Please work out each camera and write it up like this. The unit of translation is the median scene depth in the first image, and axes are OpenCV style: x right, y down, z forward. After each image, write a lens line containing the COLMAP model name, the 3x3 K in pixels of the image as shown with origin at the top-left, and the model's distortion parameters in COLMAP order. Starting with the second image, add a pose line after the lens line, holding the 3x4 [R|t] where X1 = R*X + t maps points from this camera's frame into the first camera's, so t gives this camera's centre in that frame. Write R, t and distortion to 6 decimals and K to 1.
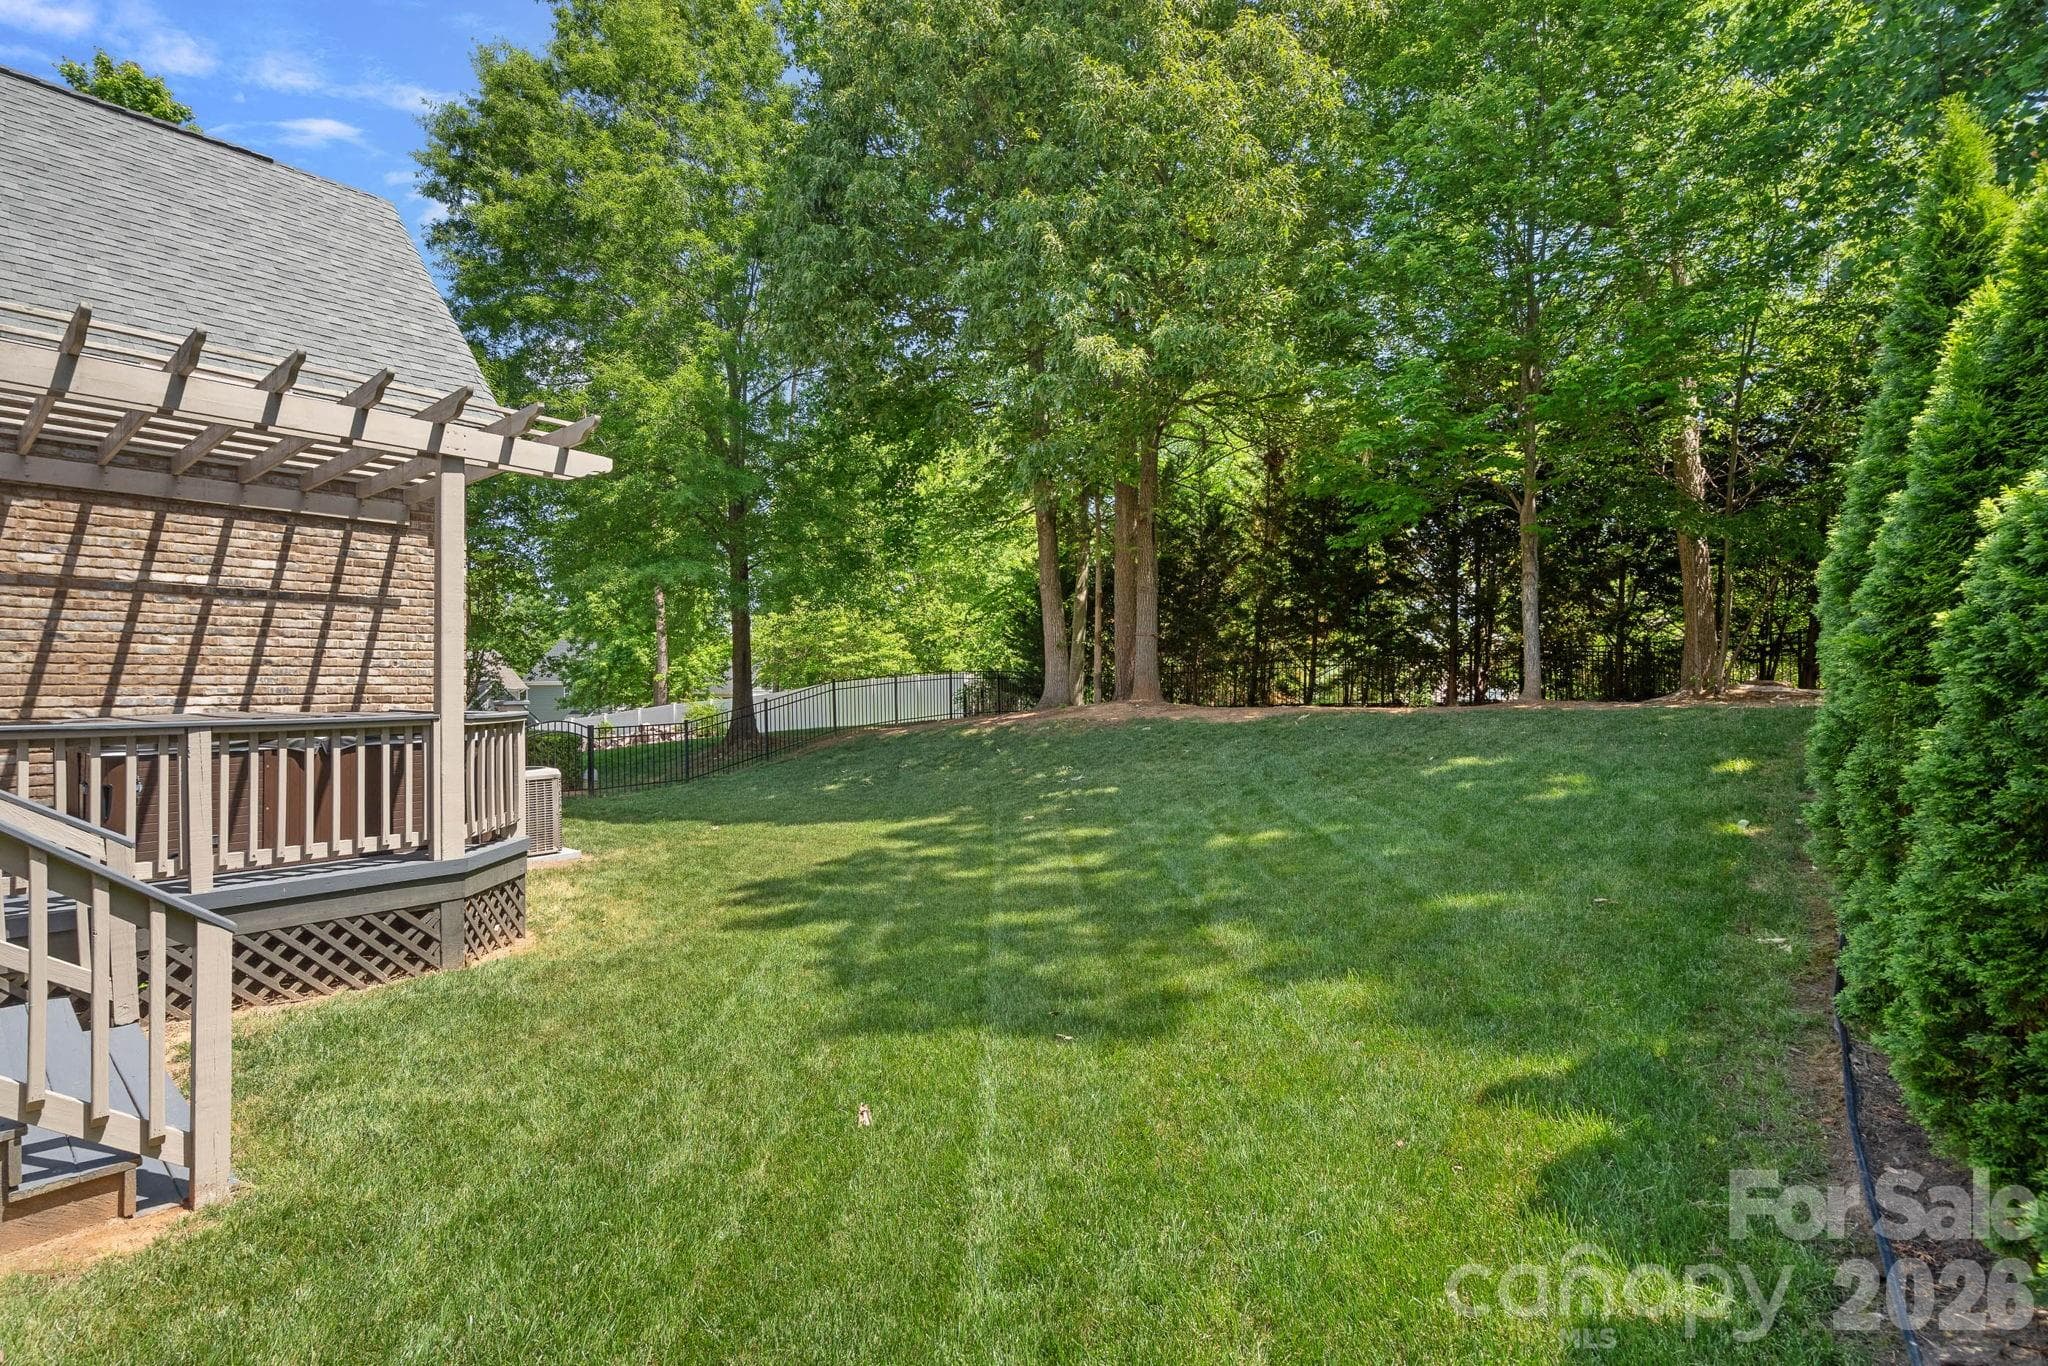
lens RADIAL K [[941.5, 0, 1018.2], [0, 941.5, 690.7], [0, 0, 1]] dist [-0.002571, -0.000008]
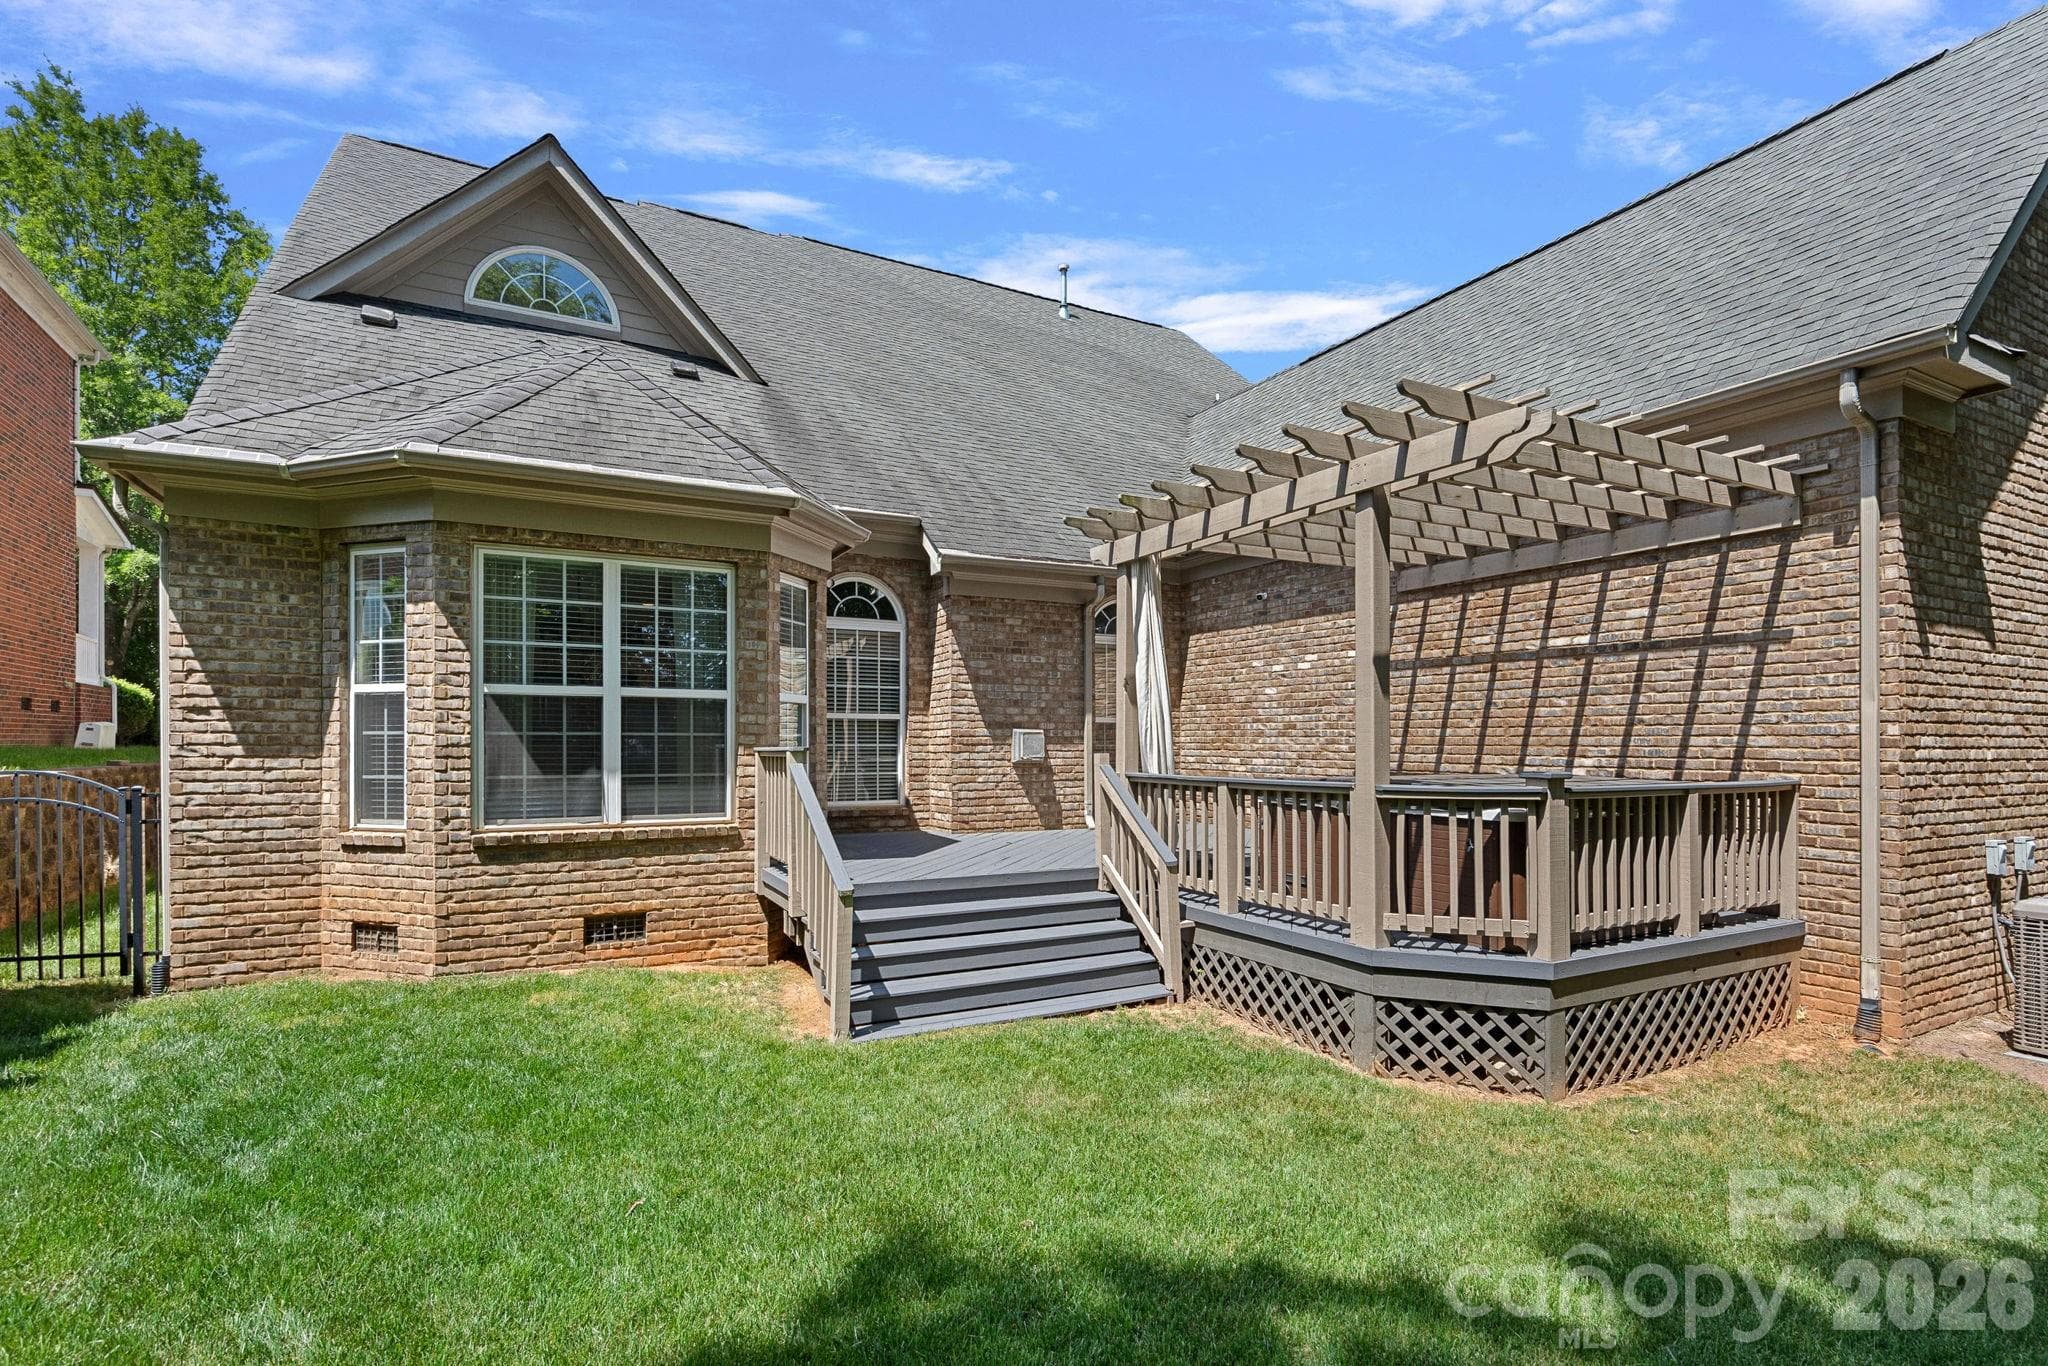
lens RADIAL K [[954.8, 0, 1020.7], [0, 954.8, 739.8], [0, 0, 1]] dist [-0.002188, 0.000948]
pose [[-0.380174, 0.003659, -0.924908, 0.275097], [-0.001402, 0.999989, 0.004533, -0.016097], [0.924914, 0.003020, -0.380165, 0.806488]]
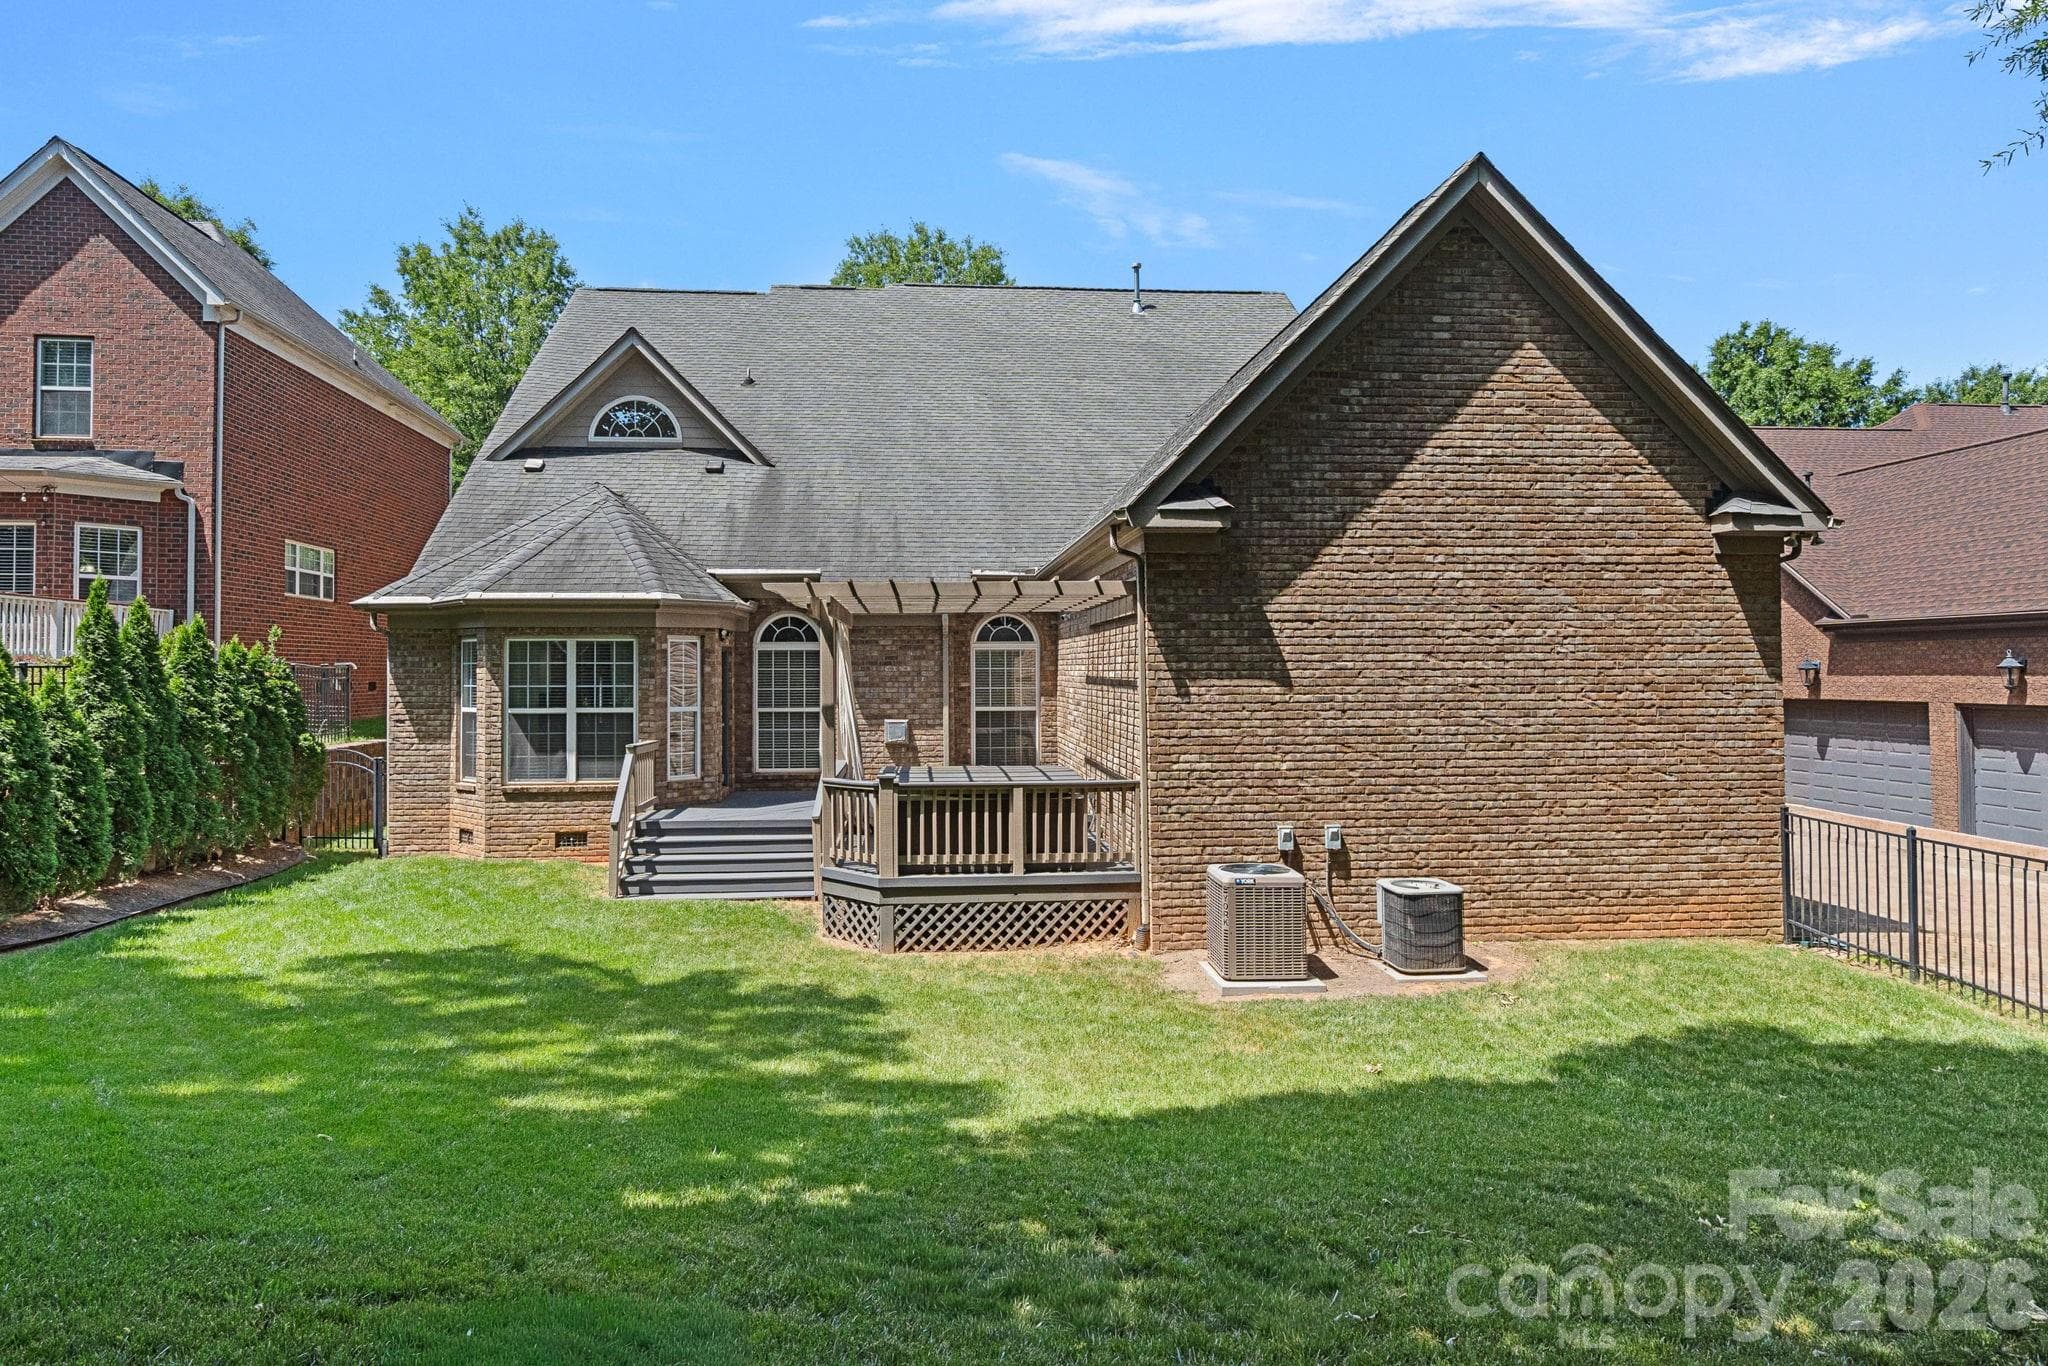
lens RADIAL K [[1177.4, 0, 1023.3], [0, 1177.4, 640.6], [0, 0, 1]] dist [-0.005363, -0.000517]
pose [[-0.718593, -0.006485, -0.695401, 0.444407], [0.008154, 0.999809, -0.017750, -0.135760], [0.695383, -0.018425, -0.718403, 2.124558]]
